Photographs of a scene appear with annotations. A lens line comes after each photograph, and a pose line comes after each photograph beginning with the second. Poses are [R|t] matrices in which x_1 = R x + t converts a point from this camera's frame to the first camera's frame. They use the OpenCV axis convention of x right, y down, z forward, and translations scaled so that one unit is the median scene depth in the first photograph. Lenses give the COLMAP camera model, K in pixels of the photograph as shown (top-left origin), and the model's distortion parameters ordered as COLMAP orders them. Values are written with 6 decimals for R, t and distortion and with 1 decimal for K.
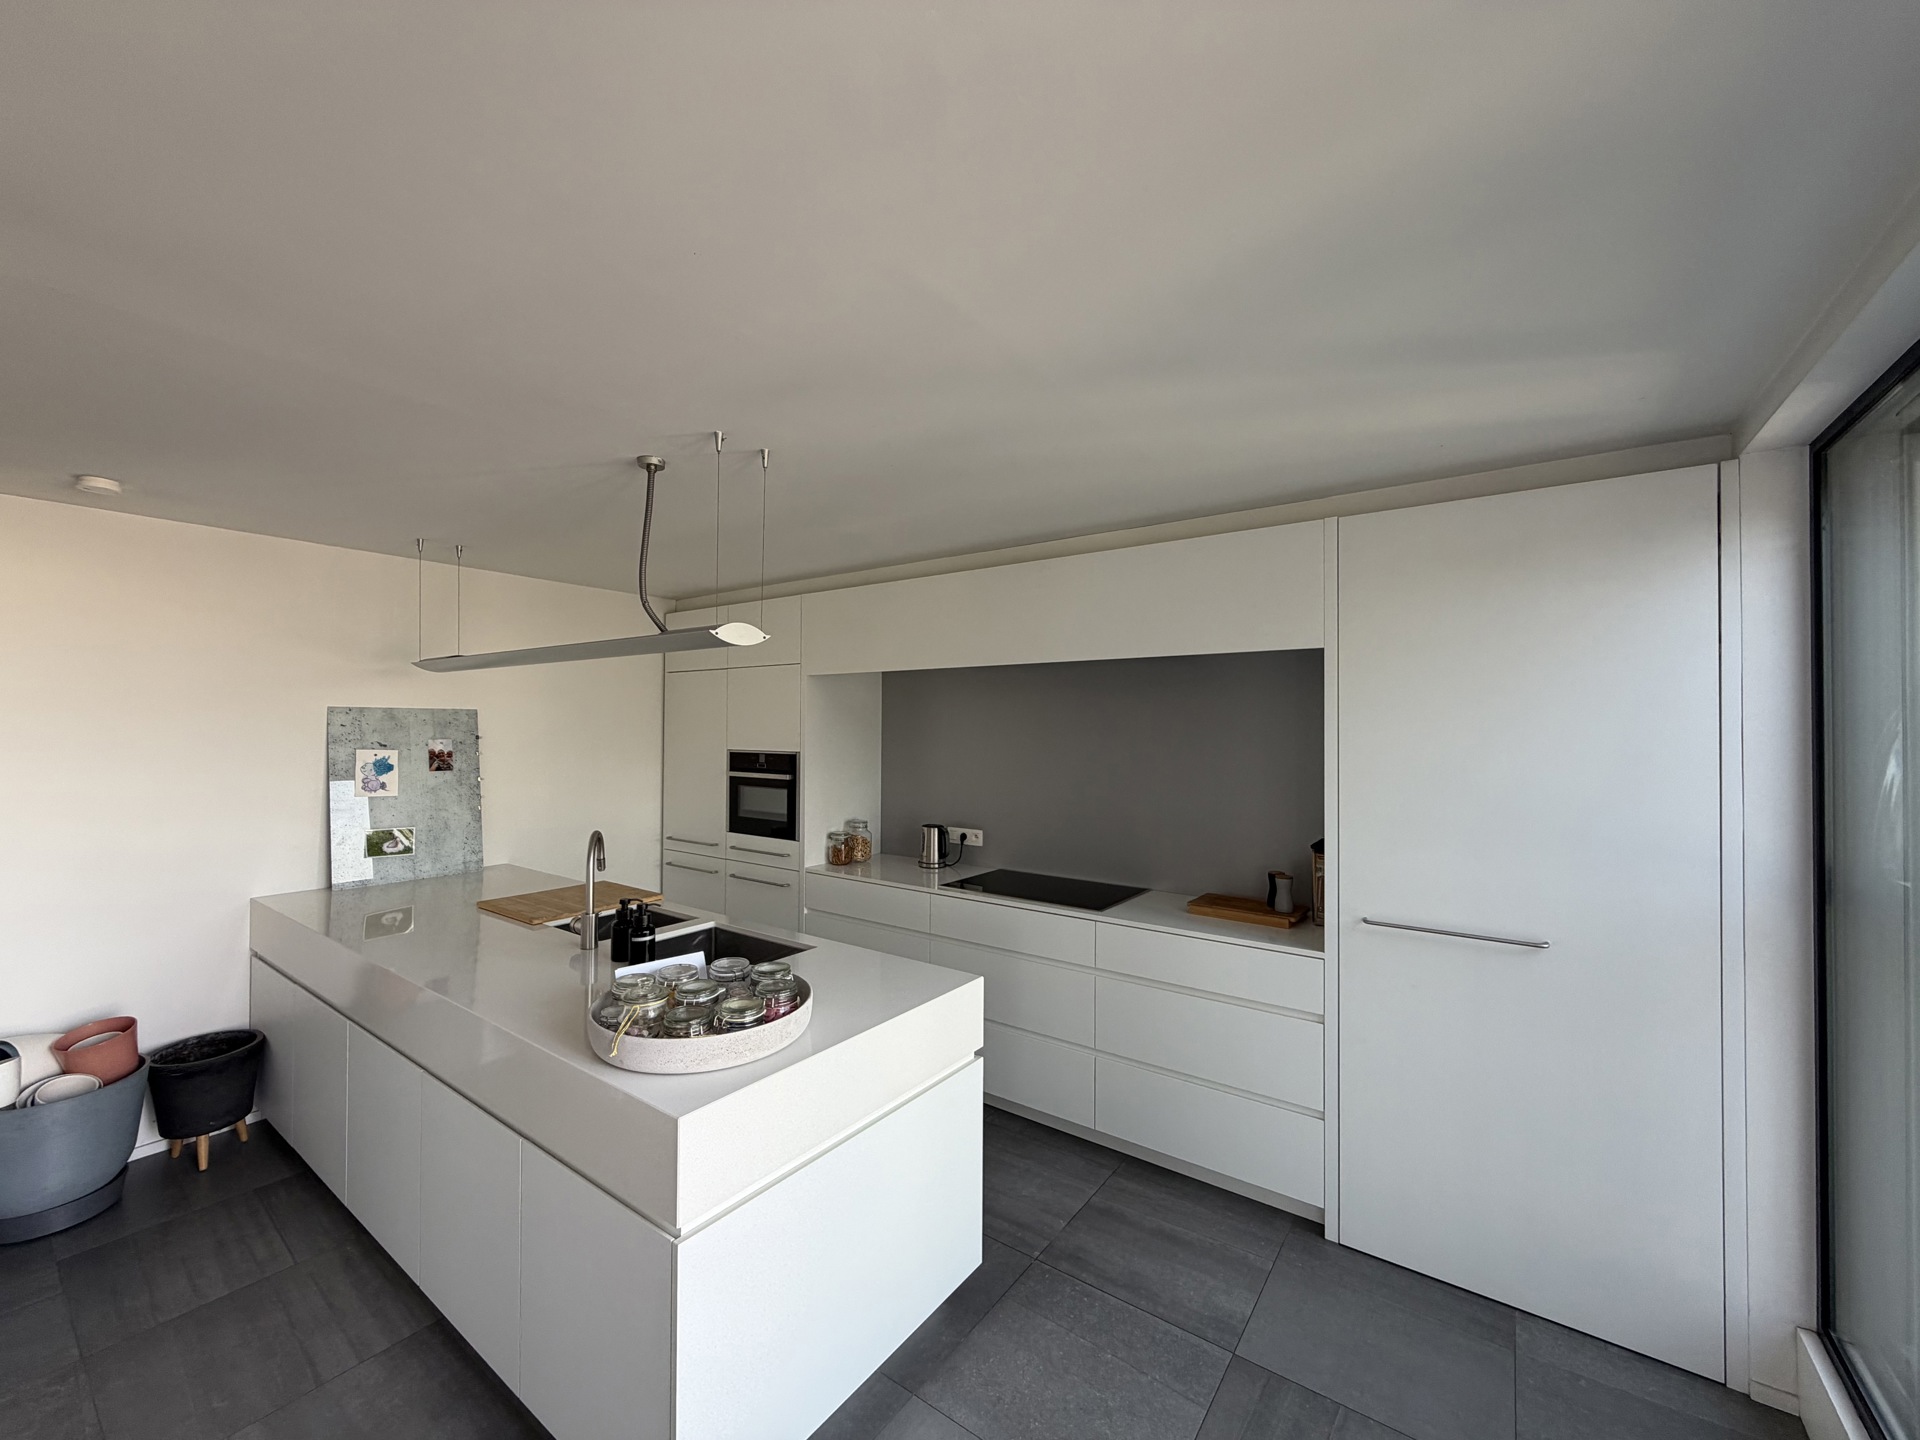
lens RADIAL K [[763.6, 0, 957.5], [0, 763.6, 722.0], [0, 0, 1]] dist [0.003372, -0.000502]
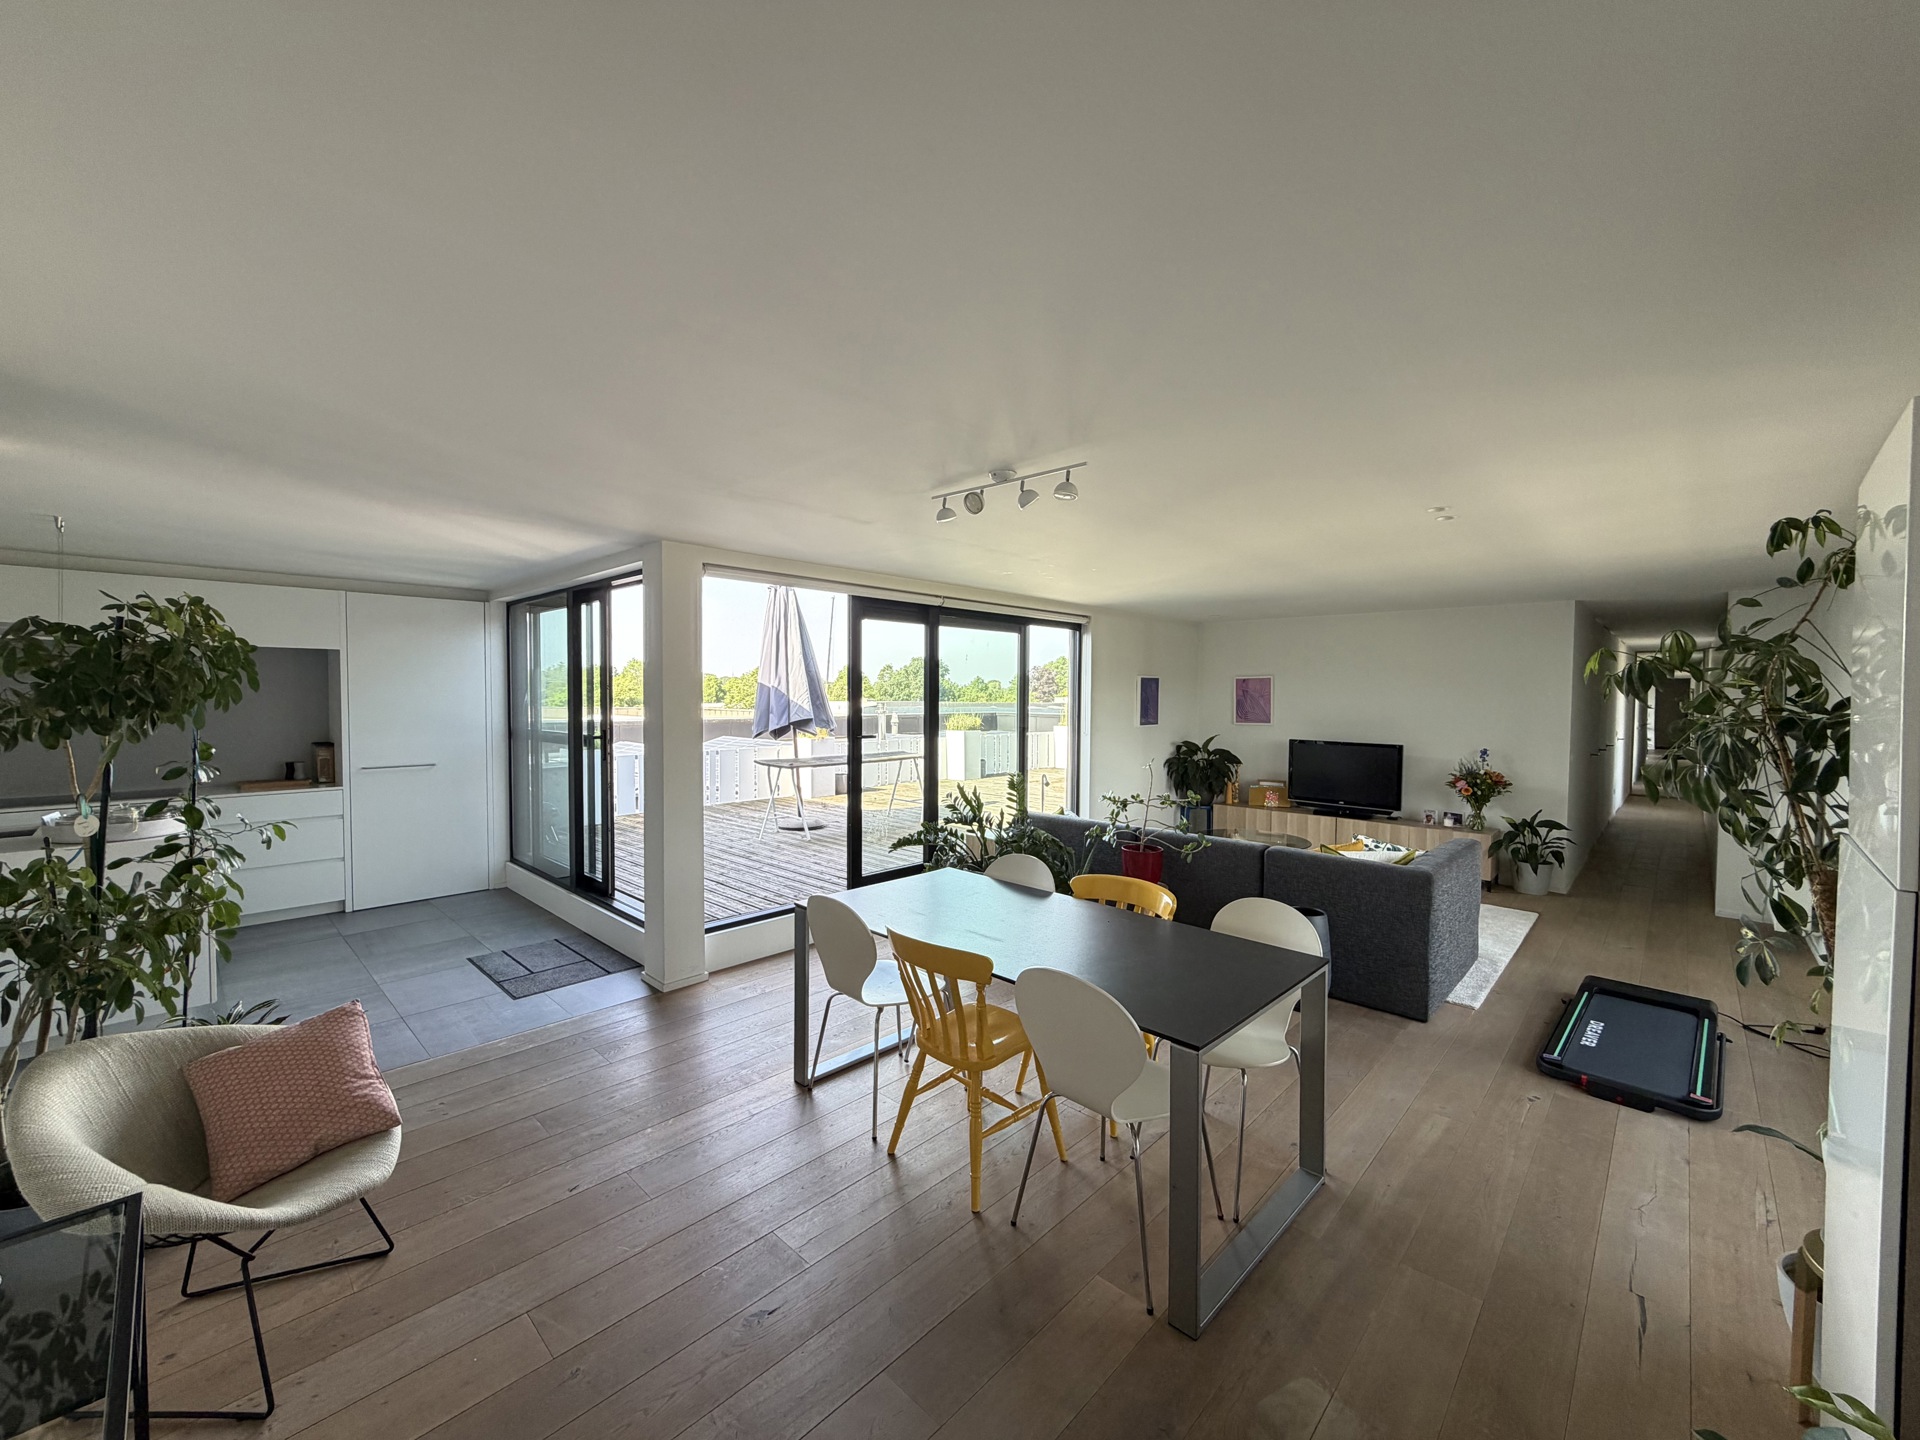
lens RADIAL K [[763.6, 0, 947.7], [0, 763.6, 720.2], [0, 0, 1]] dist [0.003372, -0.000502]
pose [[0.128575, -0.038738, 0.990943, -1.287399], [-0.020387, 0.998922, 0.041695, -0.019178], [-0.991490, -0.025563, 0.127646, -0.881518]]
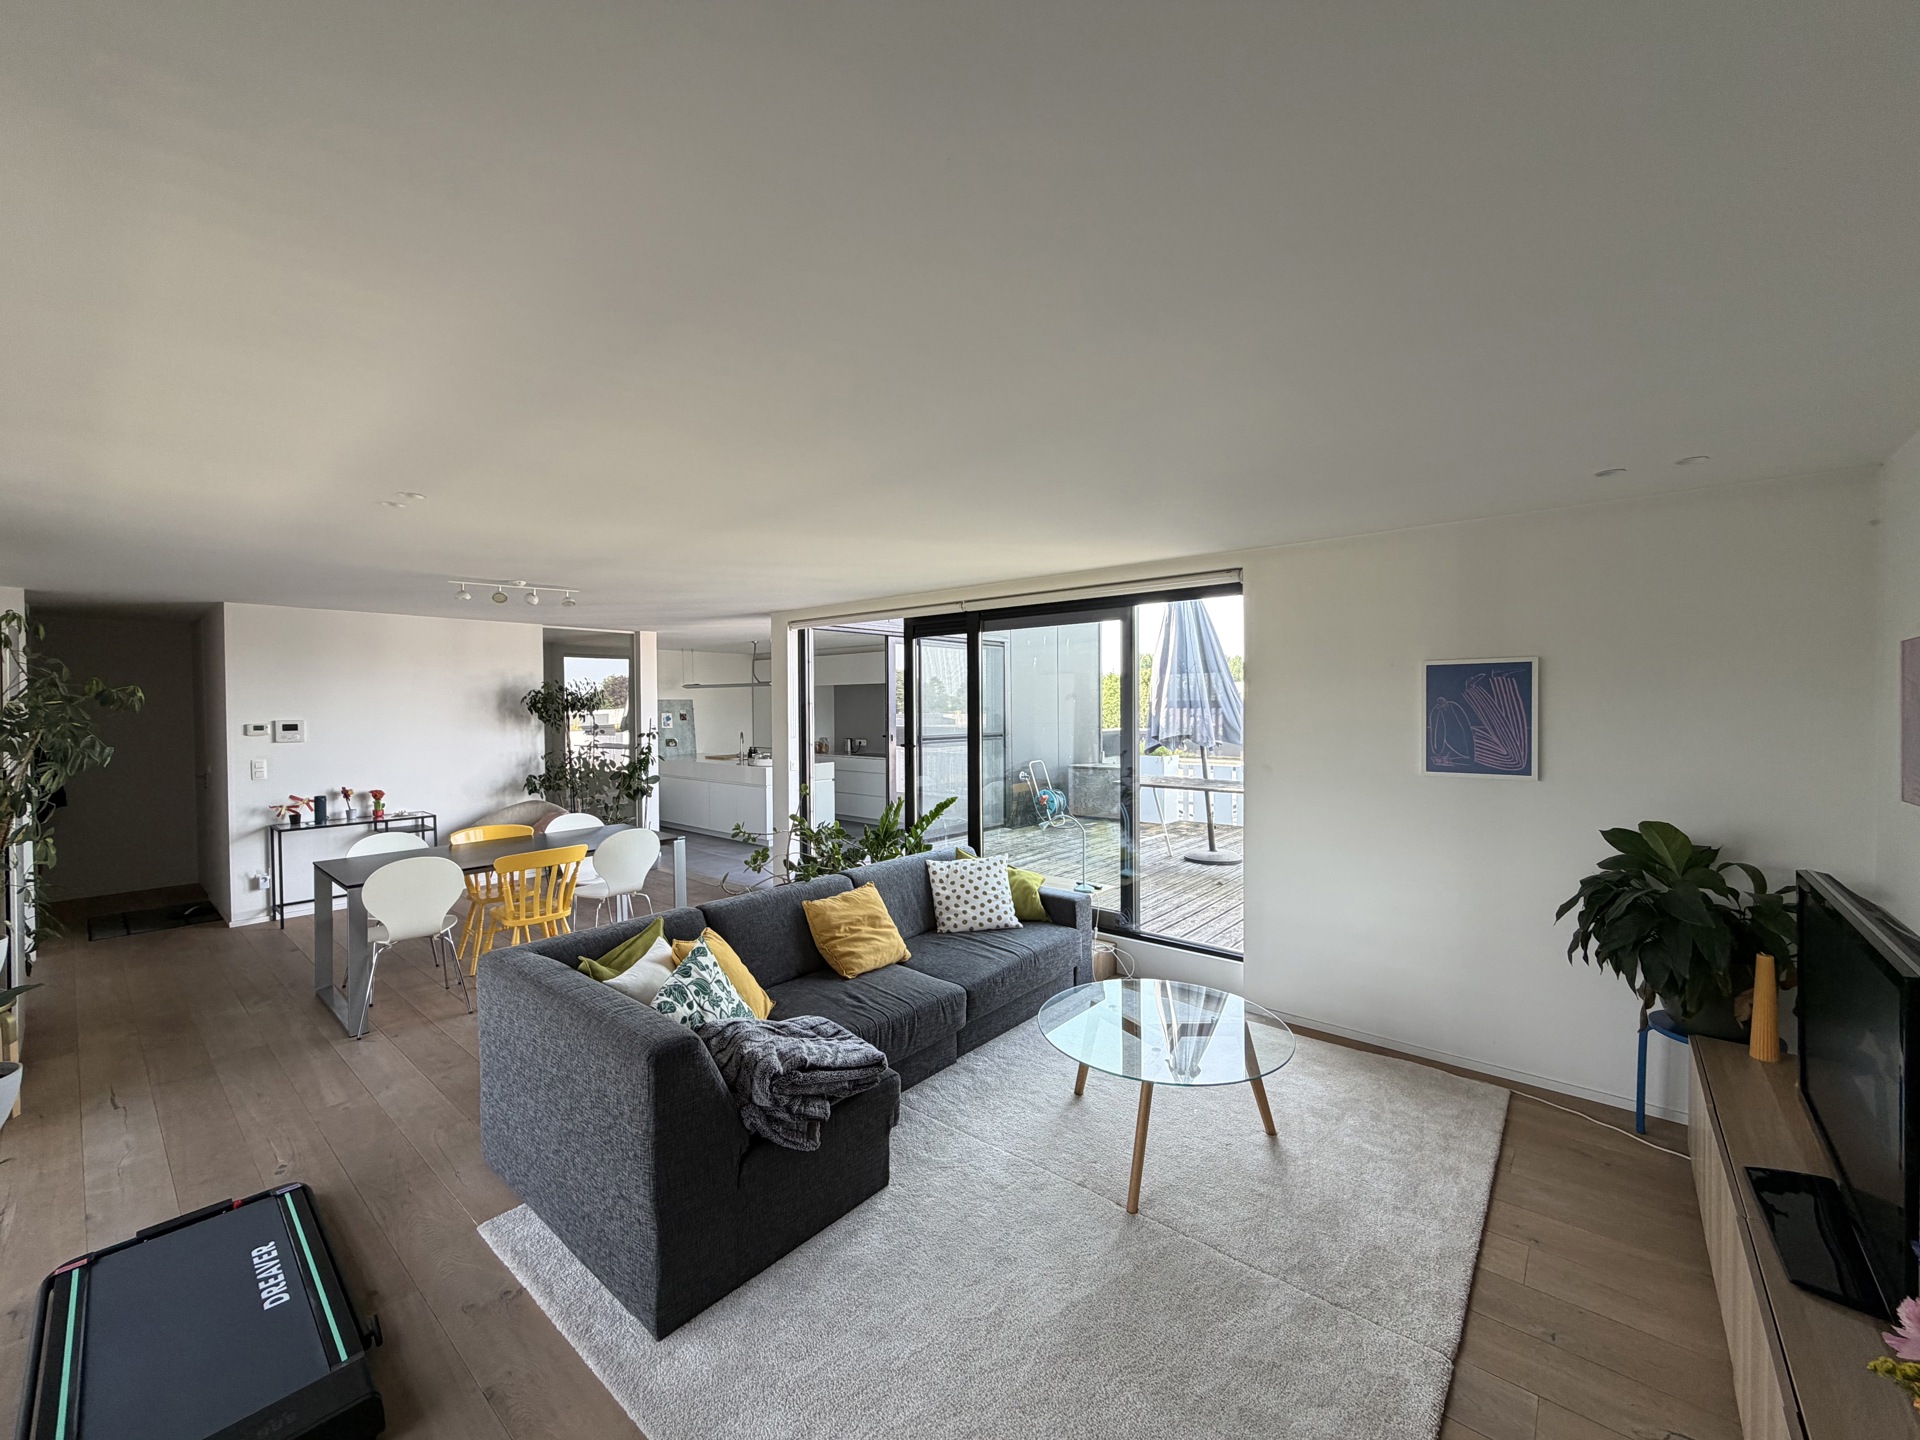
lens RADIAL K [[763.6, 0, 947.7], [0, 763.6, 709.7], [0, 0, 1]] dist [0.003372, -0.000502]
pose [[0.997203, -0.008307, -0.074283, 0.735111], [0.009727, 0.999776, 0.018775, -0.029744], [0.074110, -0.019445, 0.997060, -2.424662]]
